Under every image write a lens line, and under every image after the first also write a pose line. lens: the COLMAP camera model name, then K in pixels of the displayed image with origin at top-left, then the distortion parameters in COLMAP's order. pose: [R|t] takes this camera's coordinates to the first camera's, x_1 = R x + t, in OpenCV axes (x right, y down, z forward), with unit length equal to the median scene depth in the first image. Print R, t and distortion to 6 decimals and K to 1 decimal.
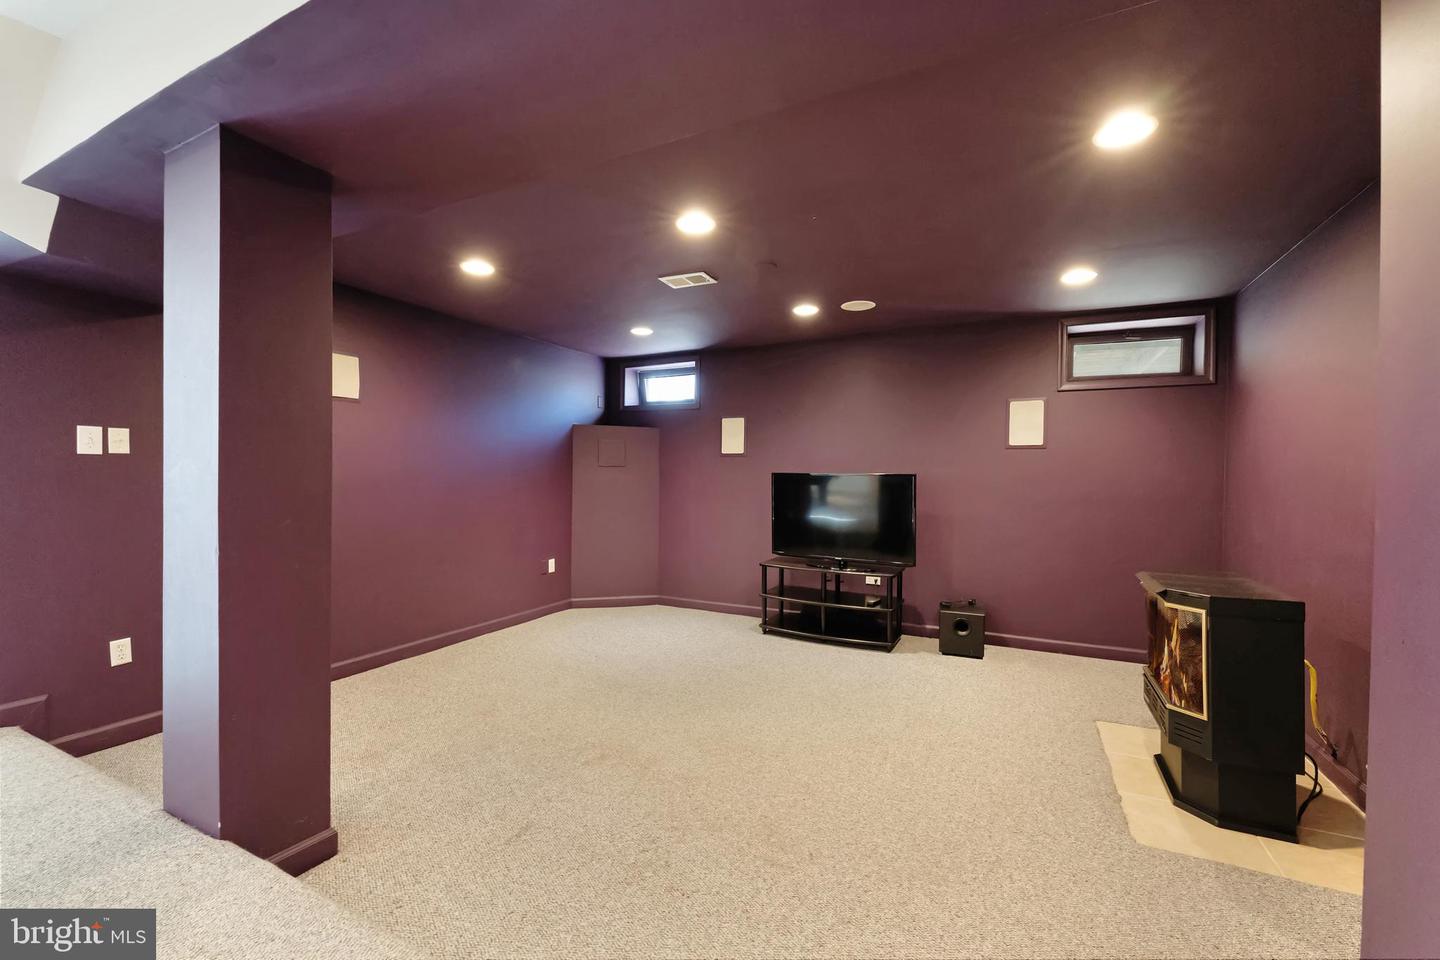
lens RADIAL K [[596.1, 0, 715.7], [0, 596.1, 470.8], [0, 0, 1]] dist [-0.001949, -0.000140]
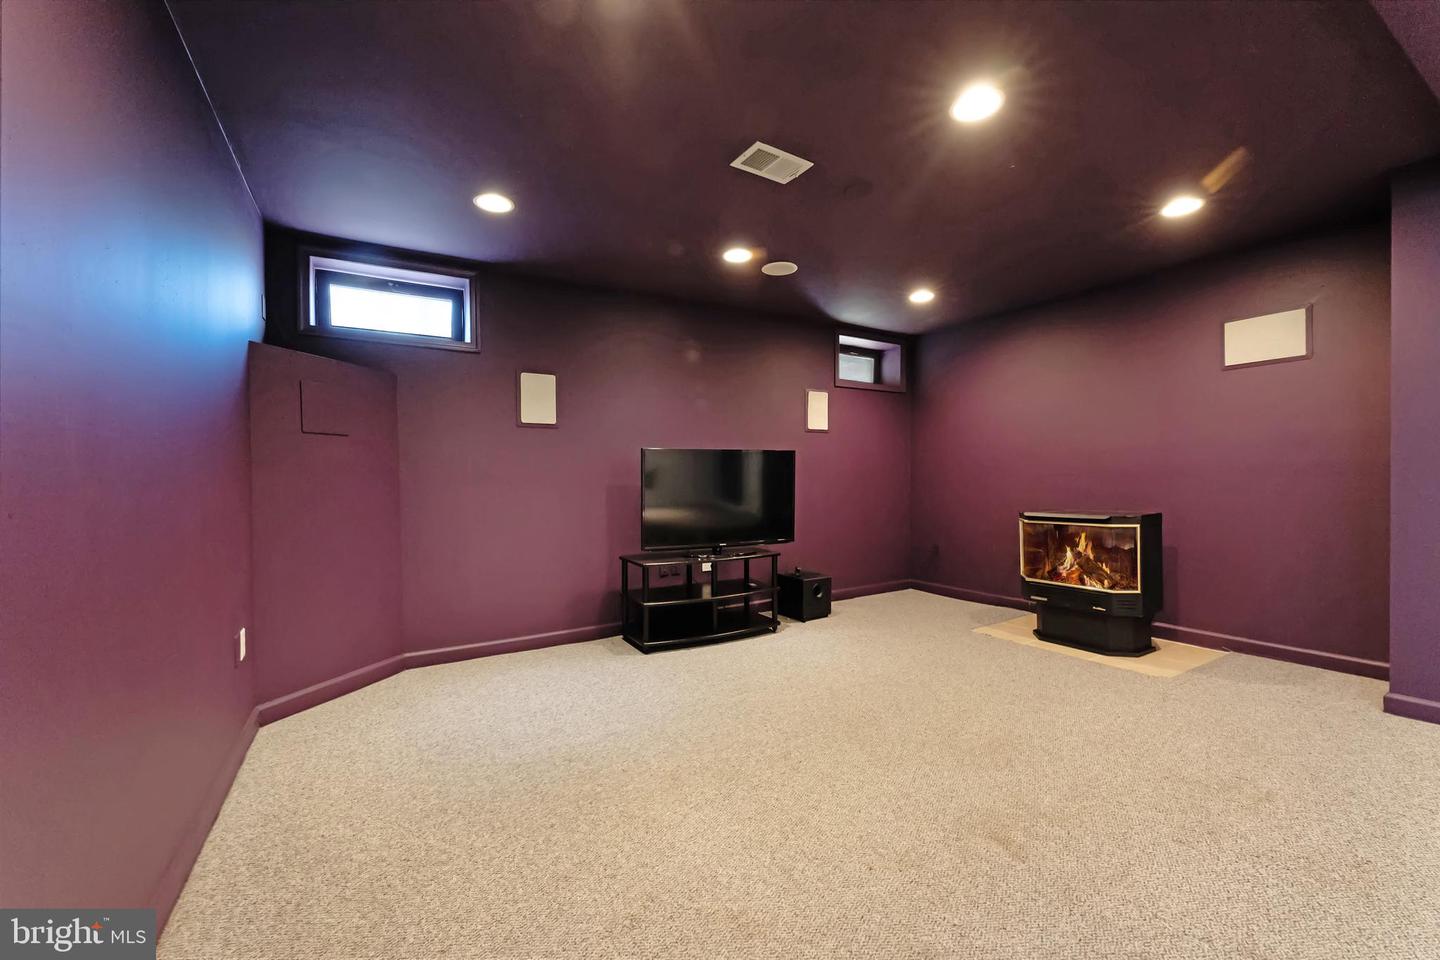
lens RADIAL K [[573.7, 0, 720.0], [0, 573.7, 480.0], [0, 0, 1]] dist [0.001139, -0.000040]
pose [[0.535792, -0.017395, 0.844171, -0.586689], [0.011322, 0.999846, 0.013416, 0.042609], [-0.844274, 0.002370, 0.535906, 0.602197]]
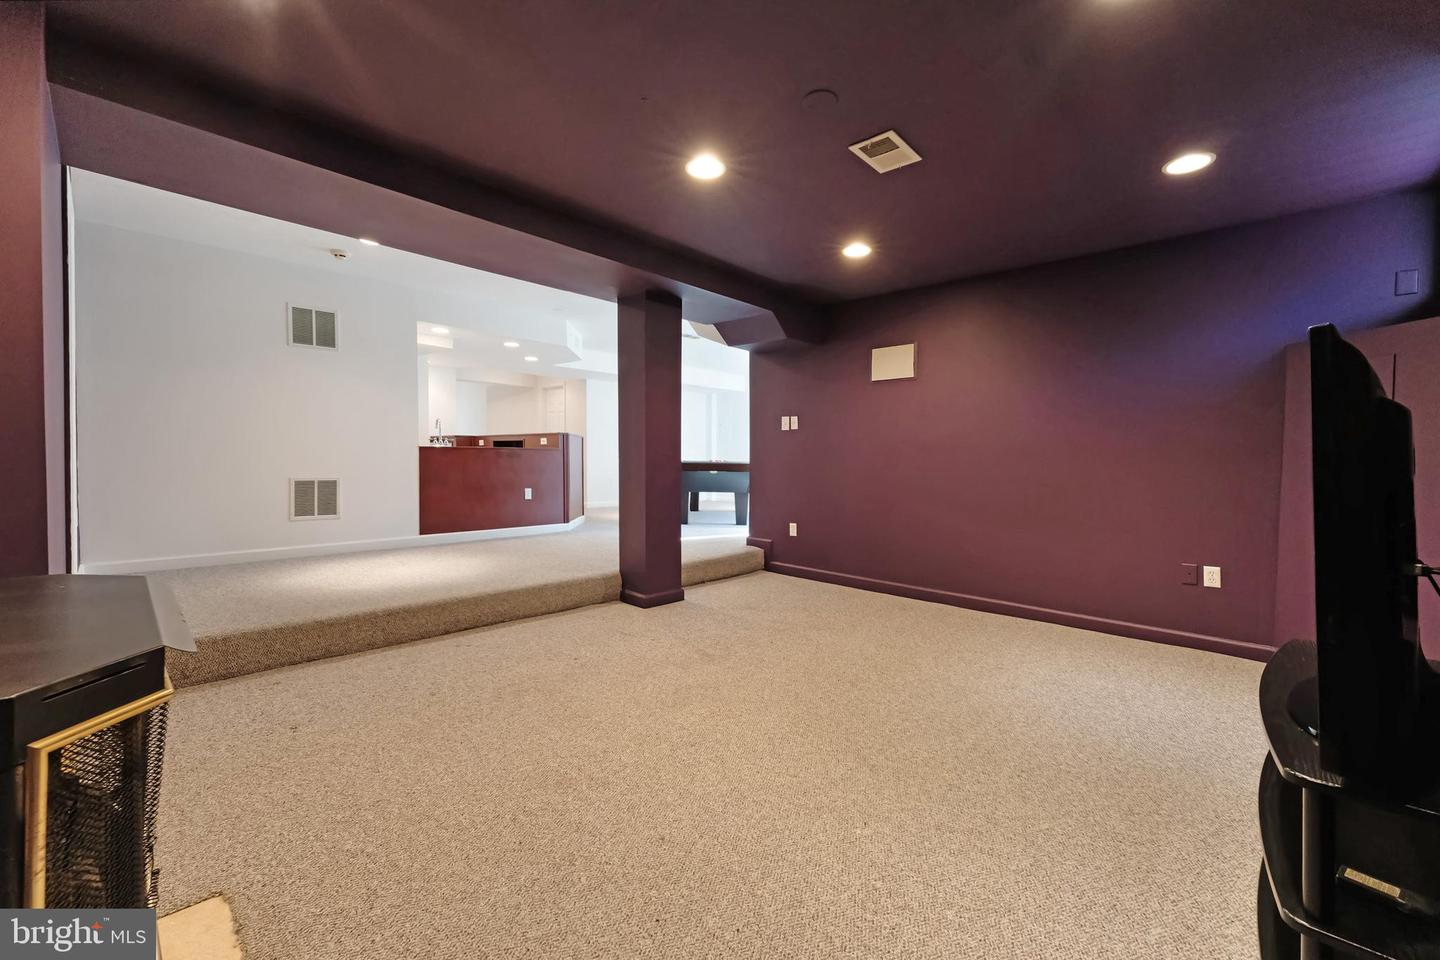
lens RADIAL K [[581.3, 0, 720.0], [0, 581.3, 456.5], [0, 0, 1]] dist [0.001712, 0.000211]
pose [[-0.285183, -0.019116, -0.958282, 0.611294], [-0.012818, 0.999788, -0.016129, 0.065271], [0.958387, 0.007684, -0.285368, 0.889544]]
